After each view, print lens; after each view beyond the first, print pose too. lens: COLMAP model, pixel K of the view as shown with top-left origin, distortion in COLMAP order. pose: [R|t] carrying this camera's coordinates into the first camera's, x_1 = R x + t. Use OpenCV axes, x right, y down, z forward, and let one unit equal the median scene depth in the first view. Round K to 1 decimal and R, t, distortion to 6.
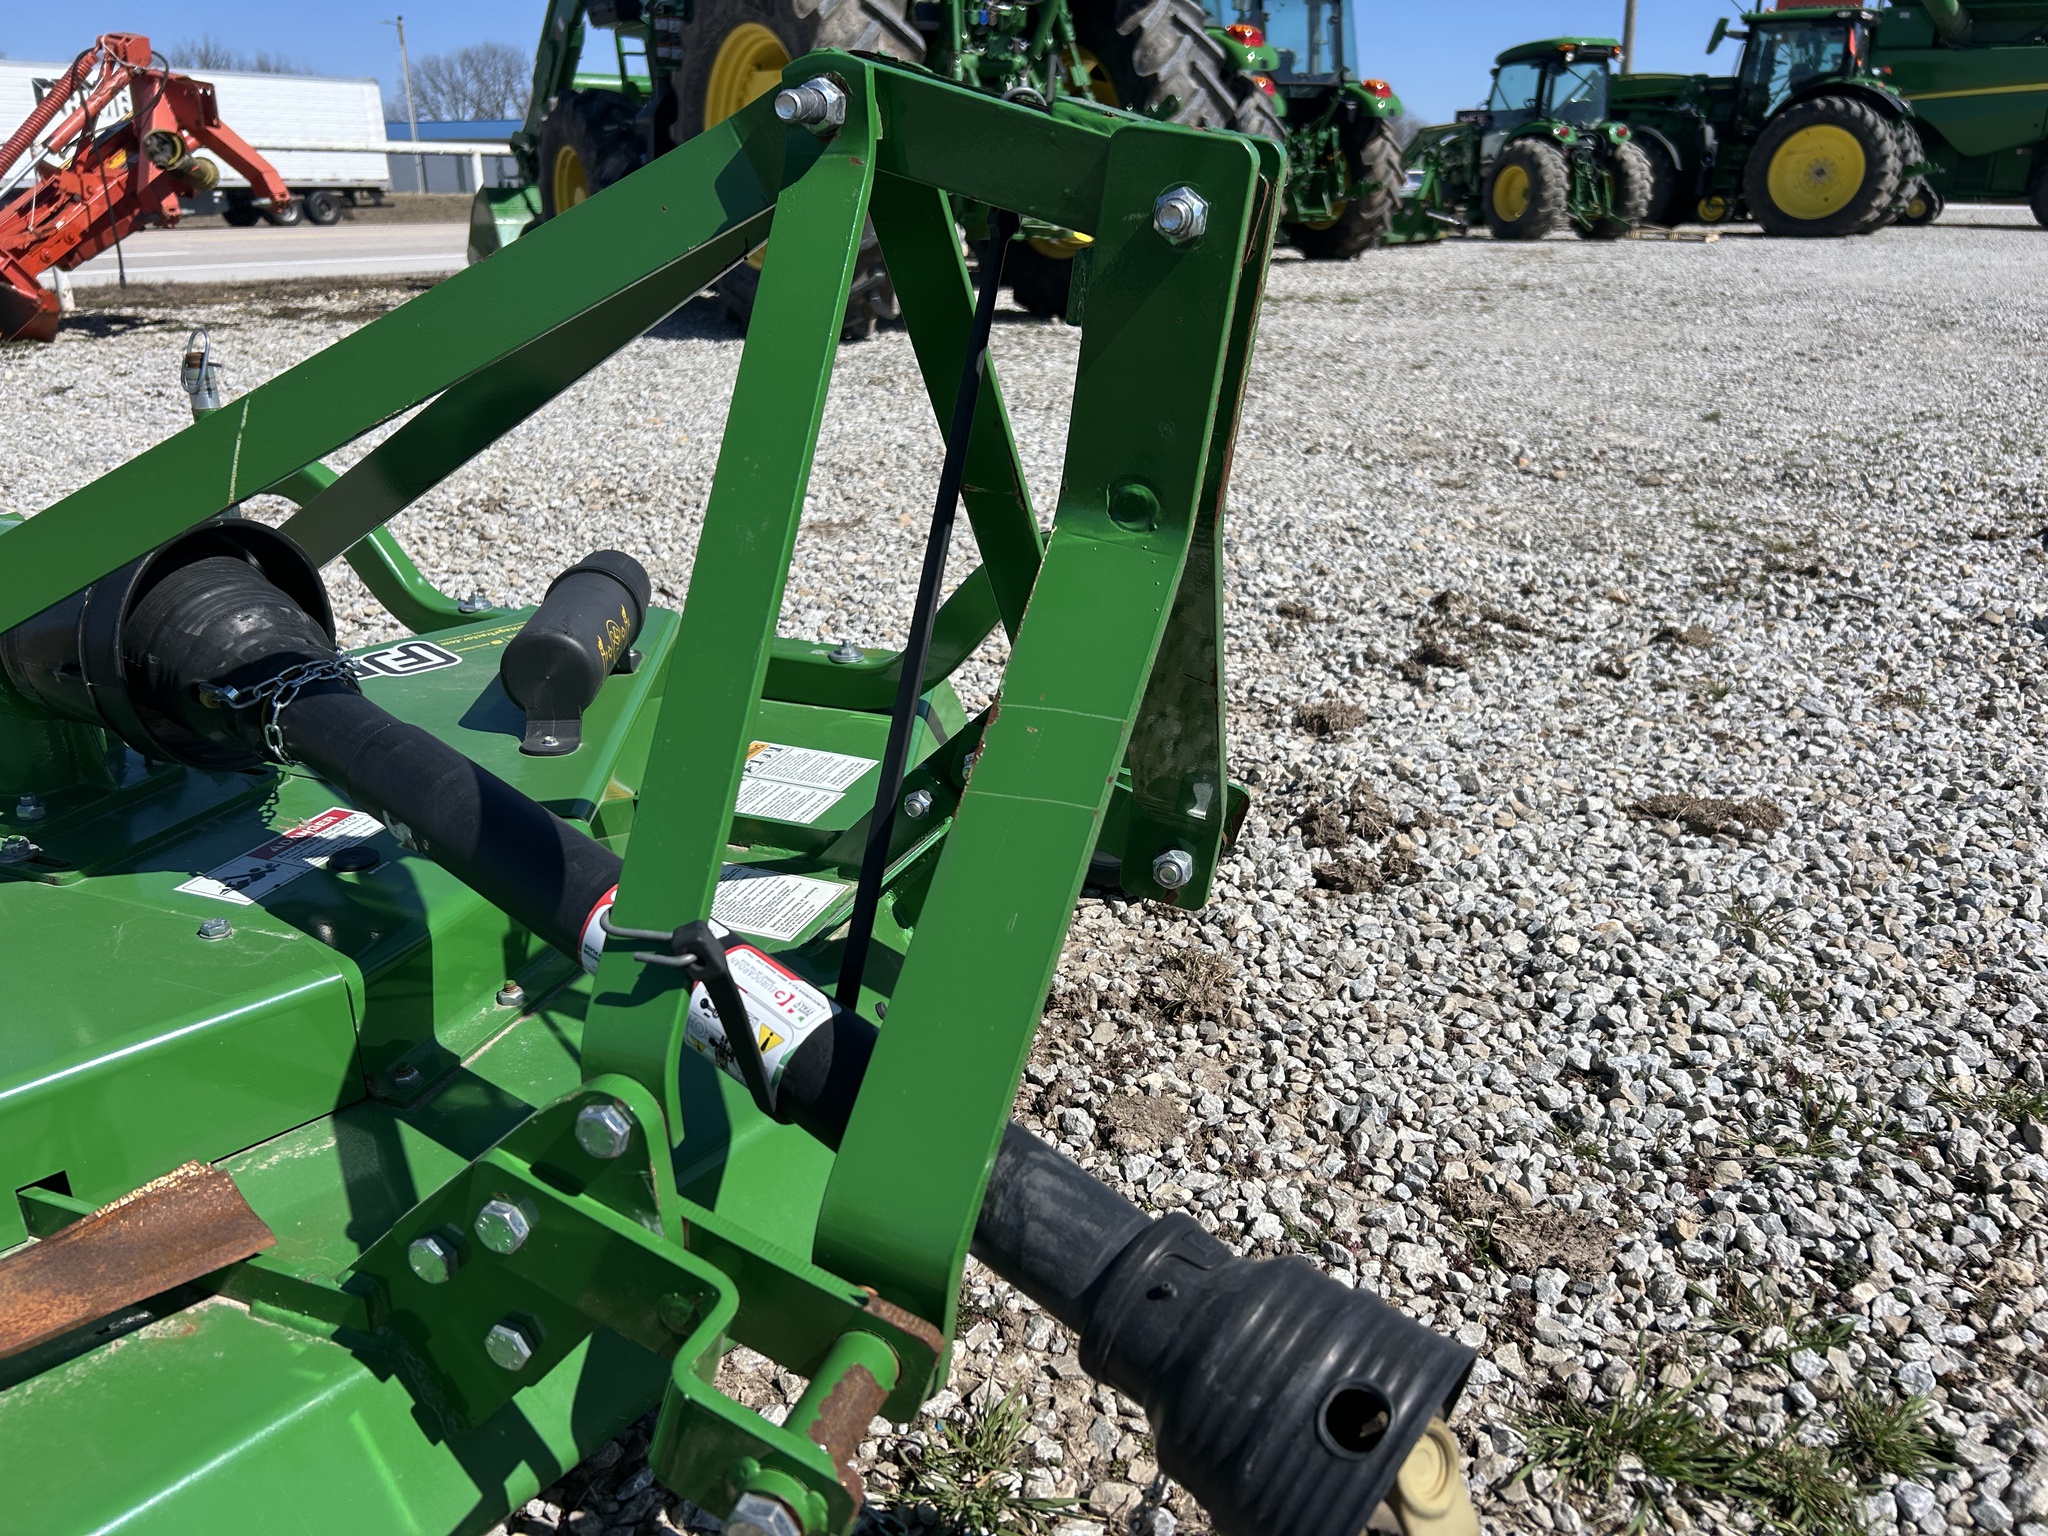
lens RADIAL K [[1559.7, 0, 1017.5], [0, 1559.7, 777.2], [0, 0, 1]] dist [0.036008, -0.040386]
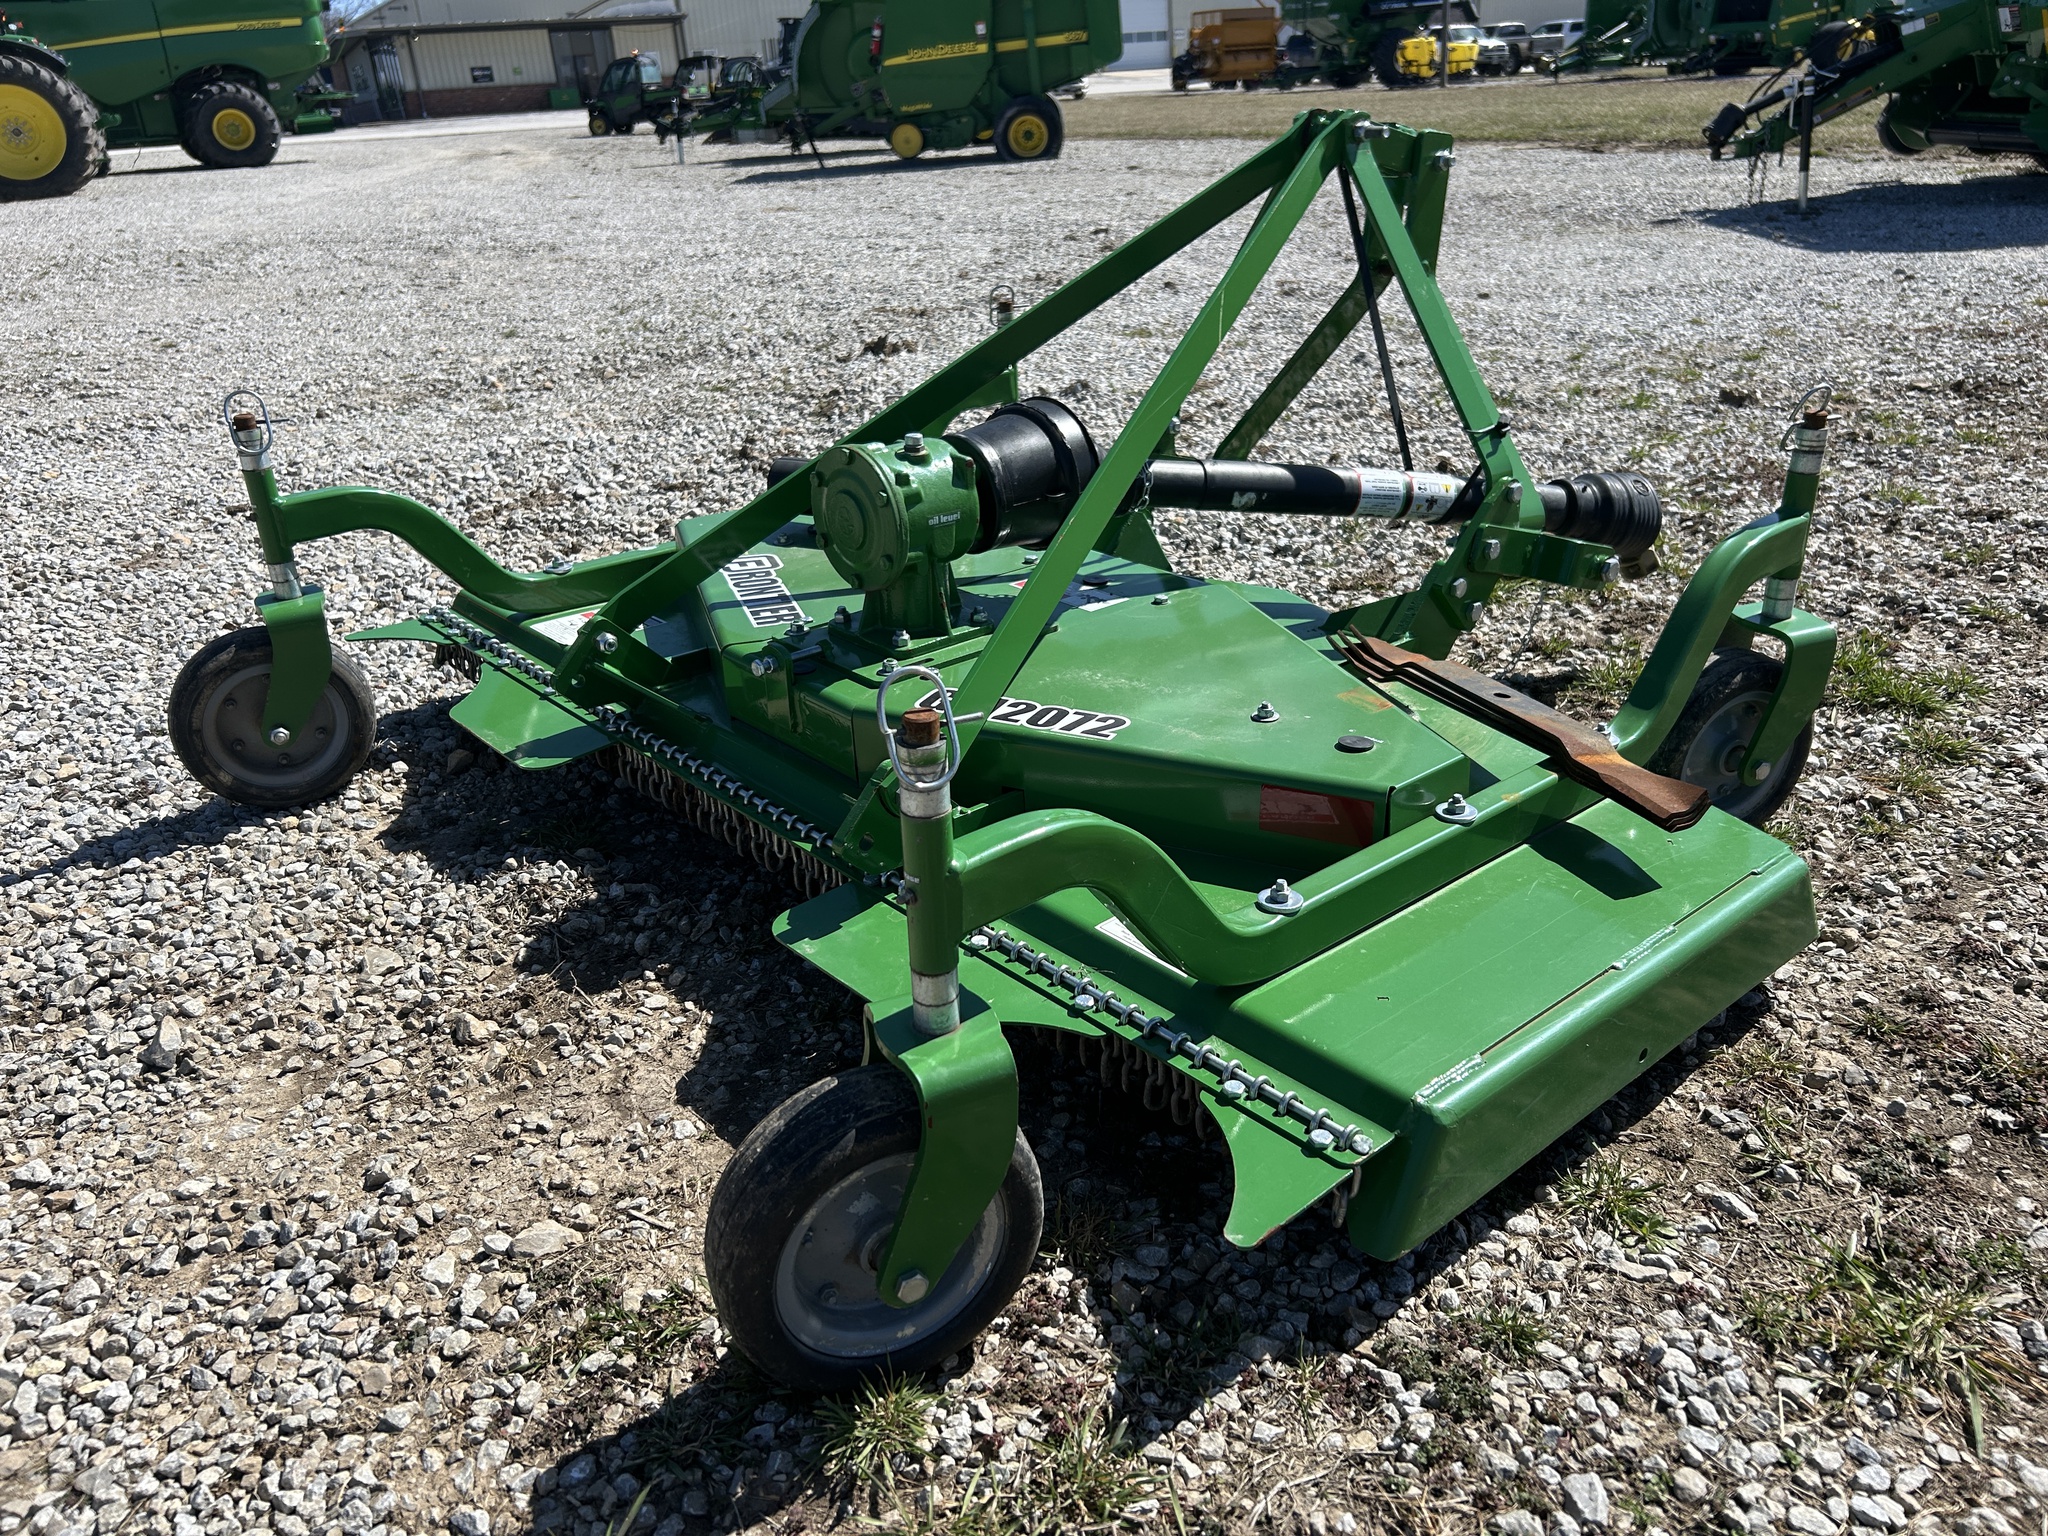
lens RADIAL K [[1559.7, 0, 1039.4], [0, 1559.7, 766.1], [0, 0, 1]] dist [0.036008, -0.040386]
pose [[0.476977, -0.385020, 0.790097, -0.892883], [0.365758, 0.904360, 0.219895, -0.126675], [-0.799196, 0.184099, 0.572183, 0.187757]]
